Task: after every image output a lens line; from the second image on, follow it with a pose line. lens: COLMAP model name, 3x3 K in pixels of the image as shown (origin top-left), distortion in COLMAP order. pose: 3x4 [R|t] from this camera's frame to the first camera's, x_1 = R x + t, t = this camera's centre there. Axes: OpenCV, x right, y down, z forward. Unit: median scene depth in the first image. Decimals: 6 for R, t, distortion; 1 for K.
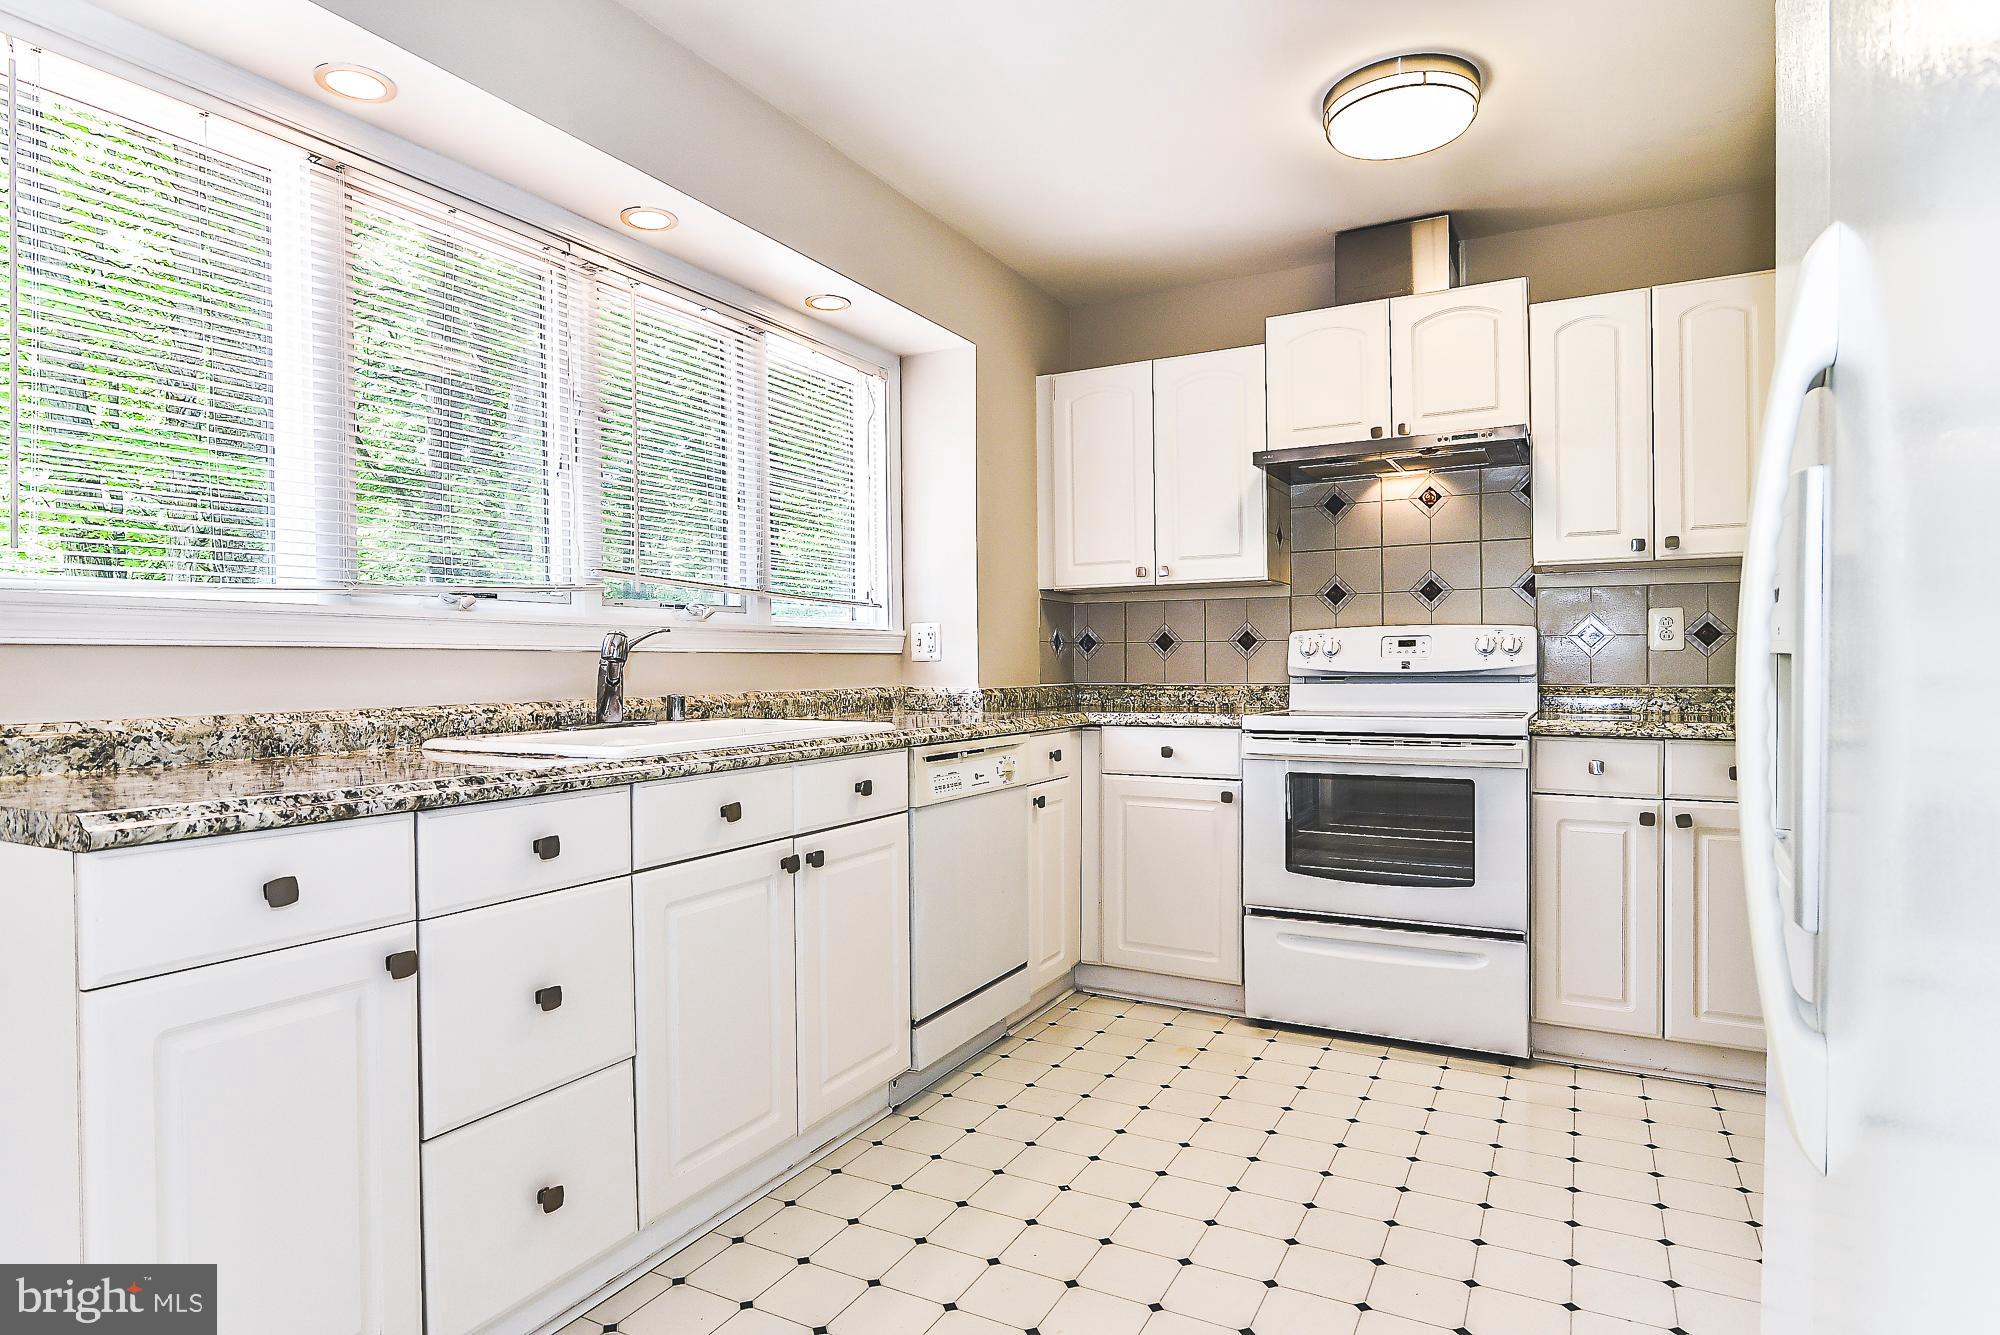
lens RADIAL K [[1136.8, 0, 997.2], [0, 1136.8, 666.9], [0, 0, 1]] dist [0.000163, -0.001936]
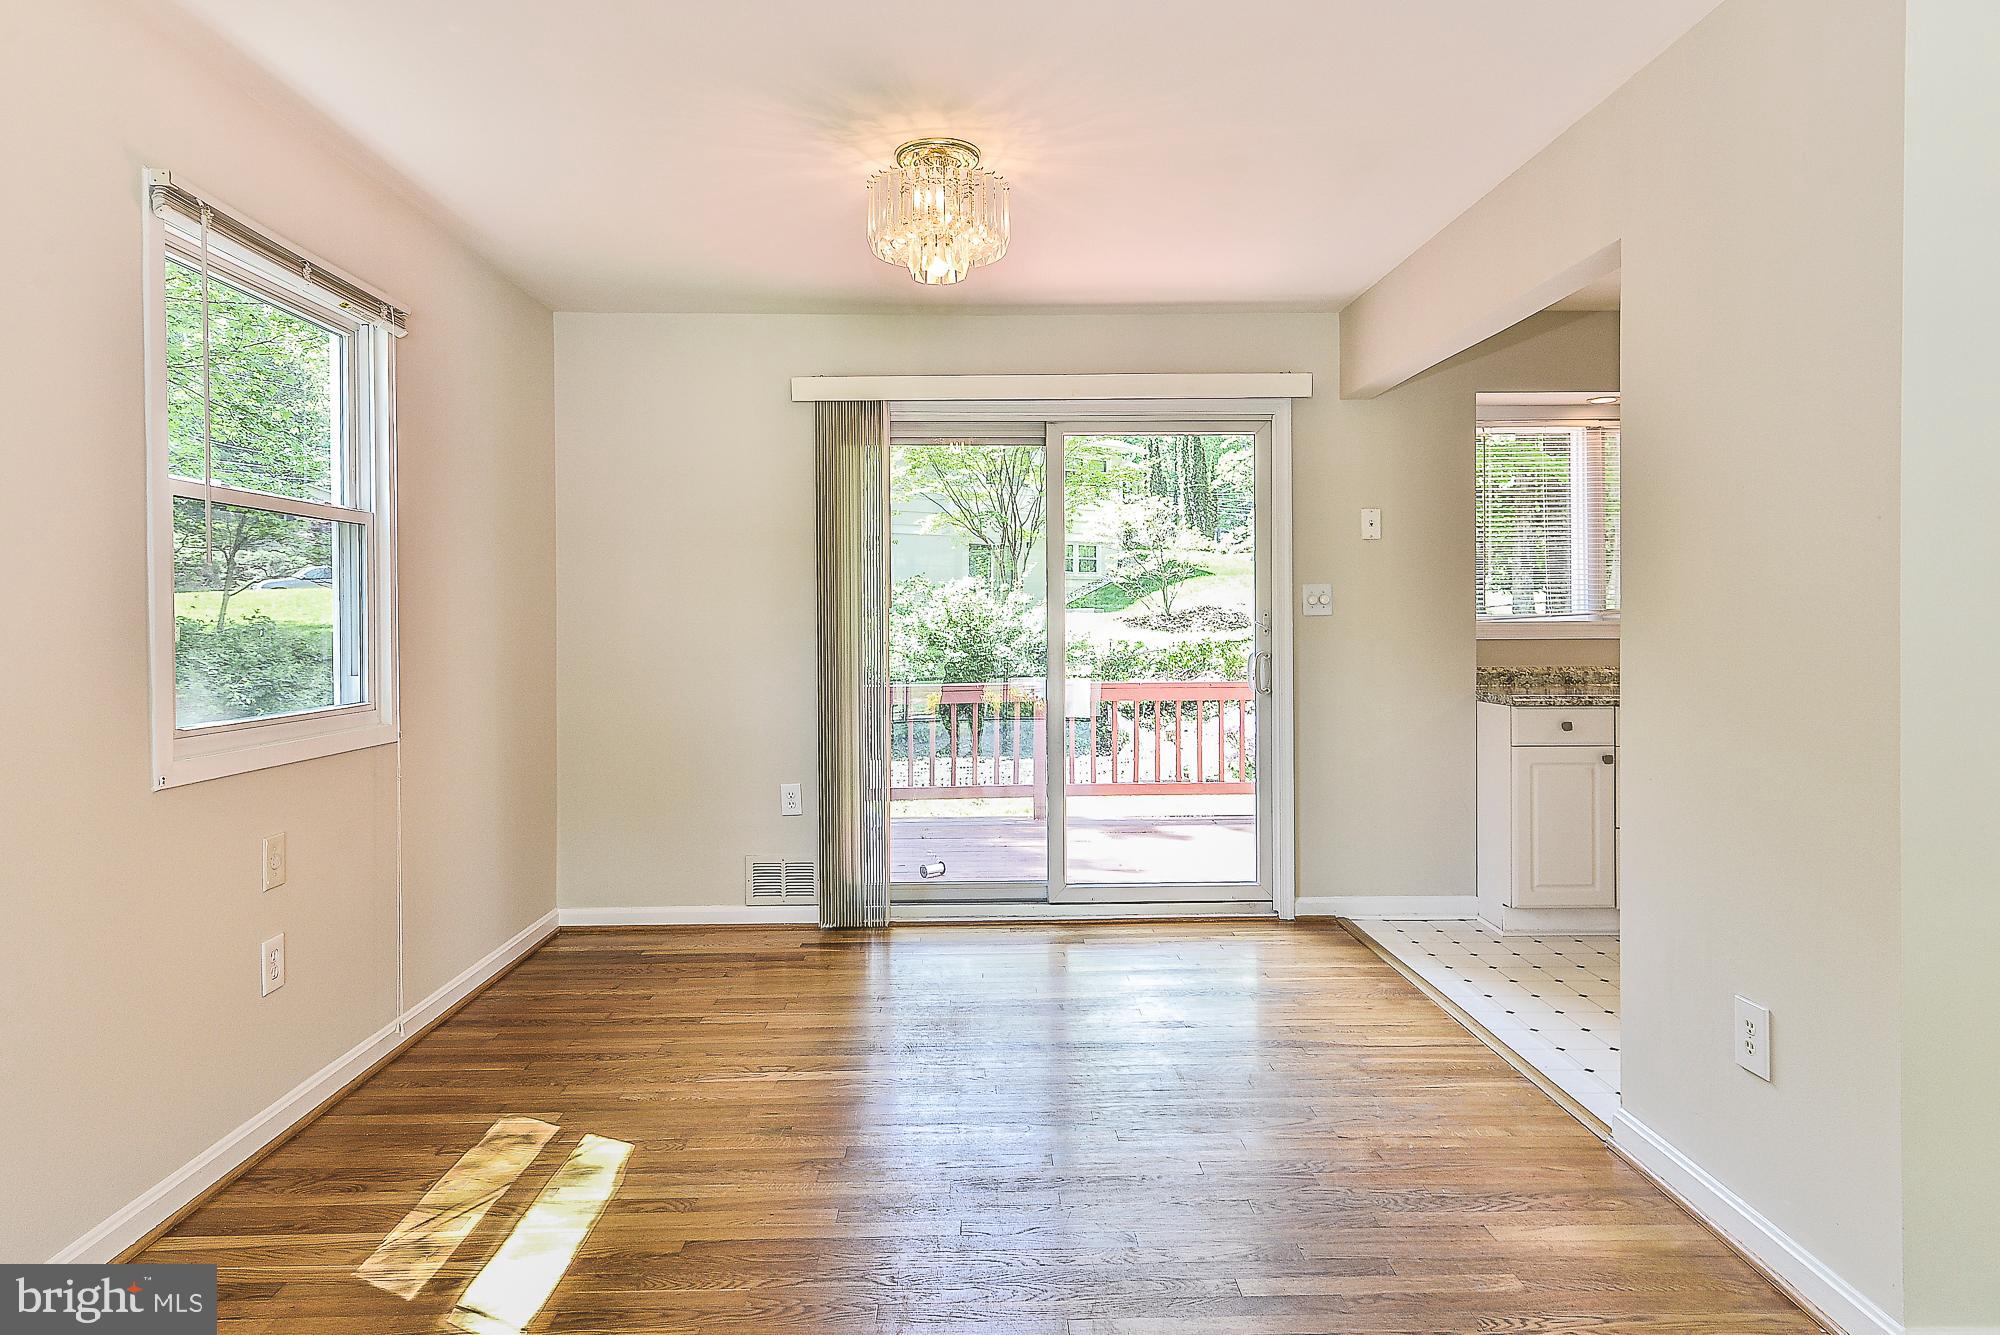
lens RADIAL K [[1205.0, 0, 966.2], [0, 1205.0, 627.1], [0, 0, 1]] dist [0.002282, -0.000675]
pose [[0.496239, 0.014341, -0.868067, 0.594367], [0.001742, 0.999845, 0.017514, -0.055988], [0.868184, -0.010203, 0.496138, -0.866201]]
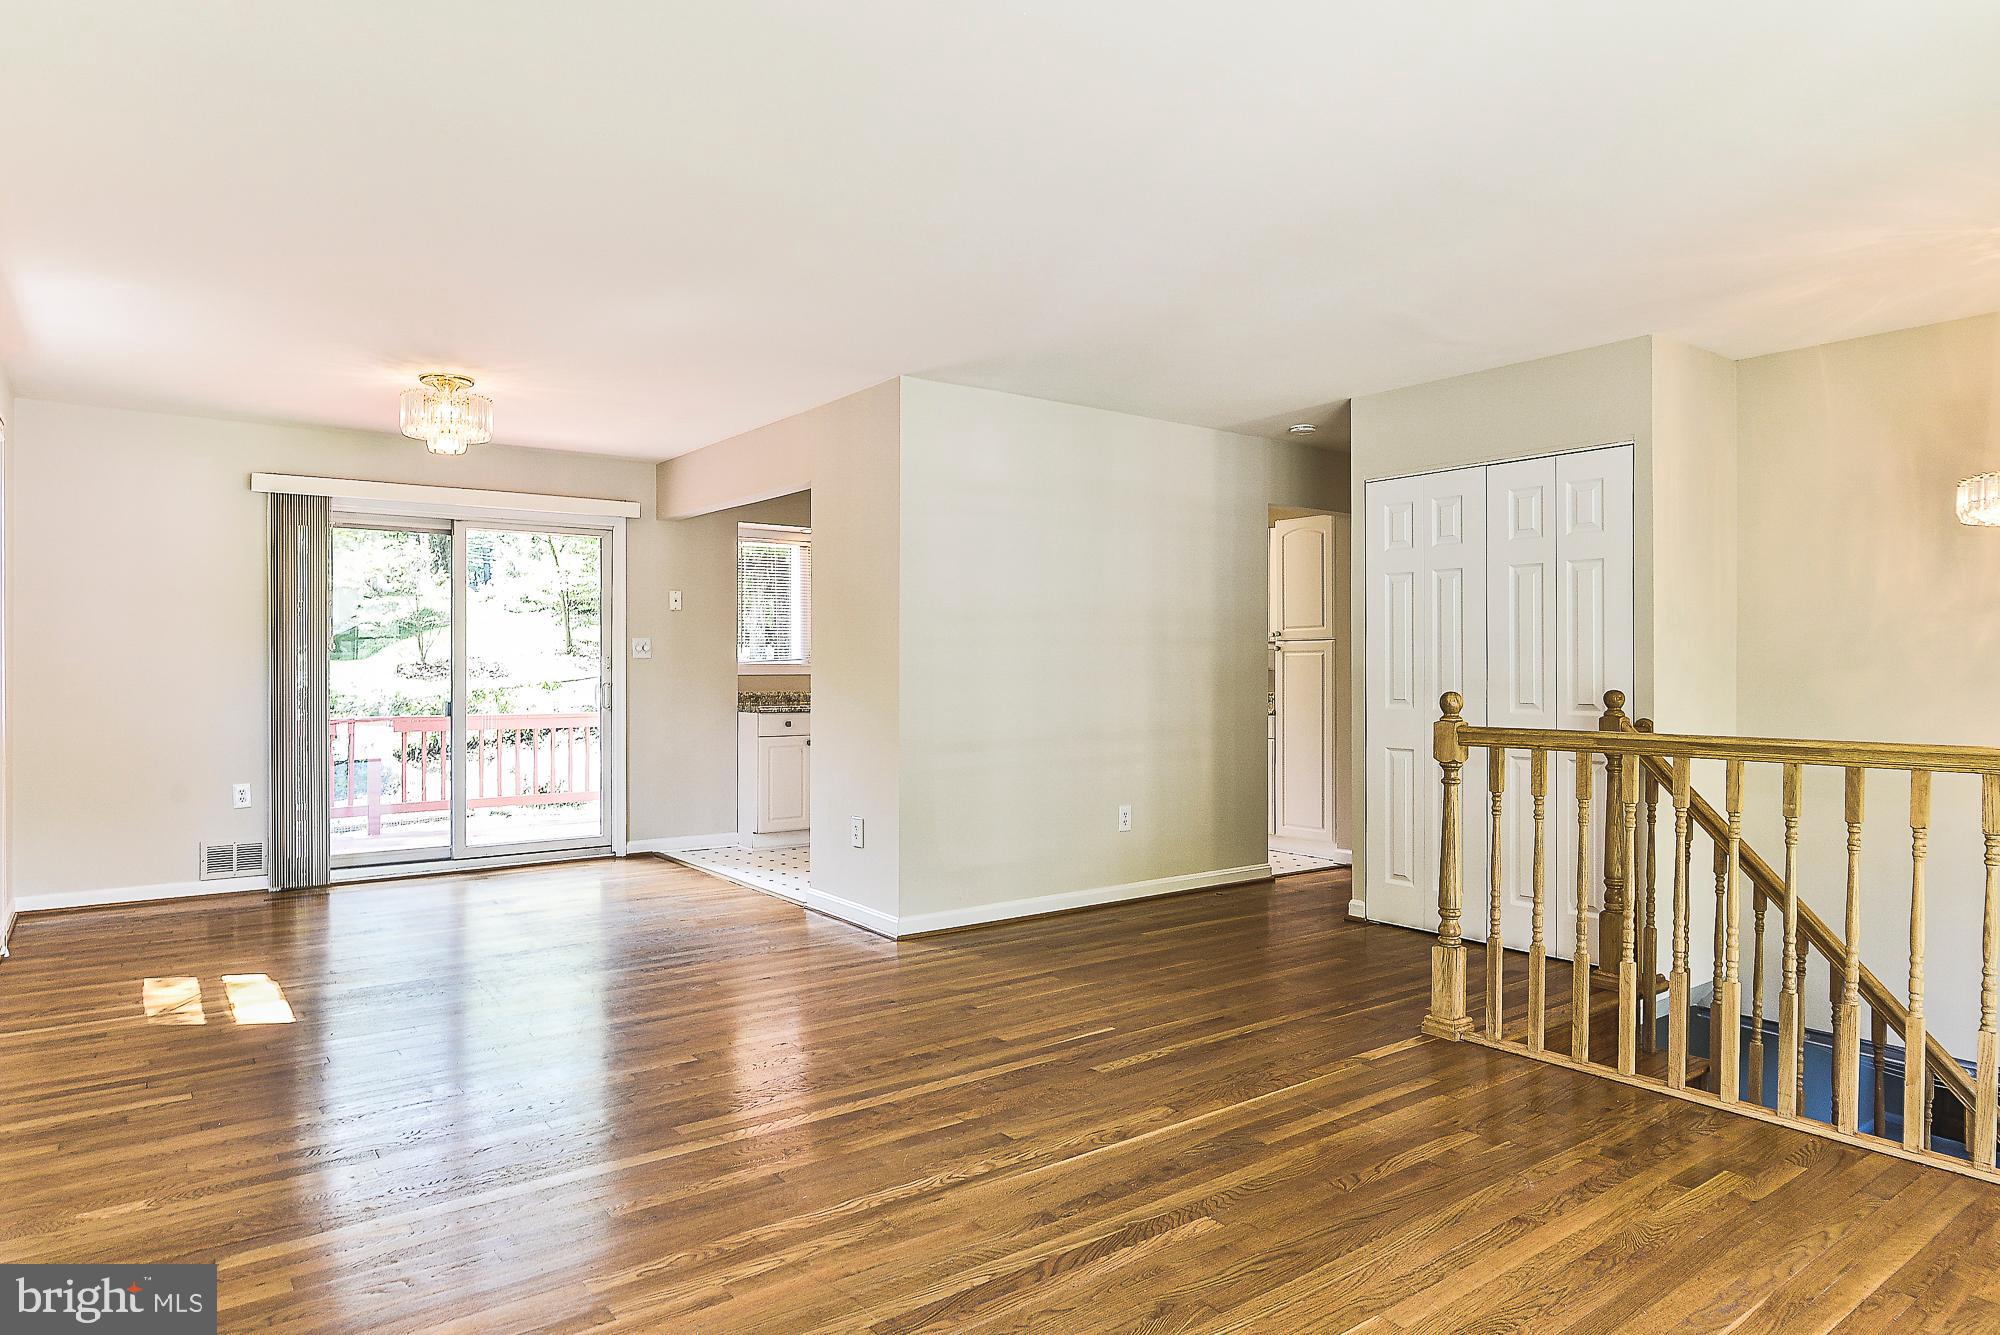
lens RADIAL K [[1205.0, 0, 1003.6], [0, 1205.0, 665.3], [0, 0, 1]] dist [0.002282, -0.000675]
pose [[0.914763, 0.010127, -0.403863, 1.084049], [-0.009227, 0.999949, 0.004176, -0.046174], [0.403885, -0.000094, 0.914810, -1.584316]]
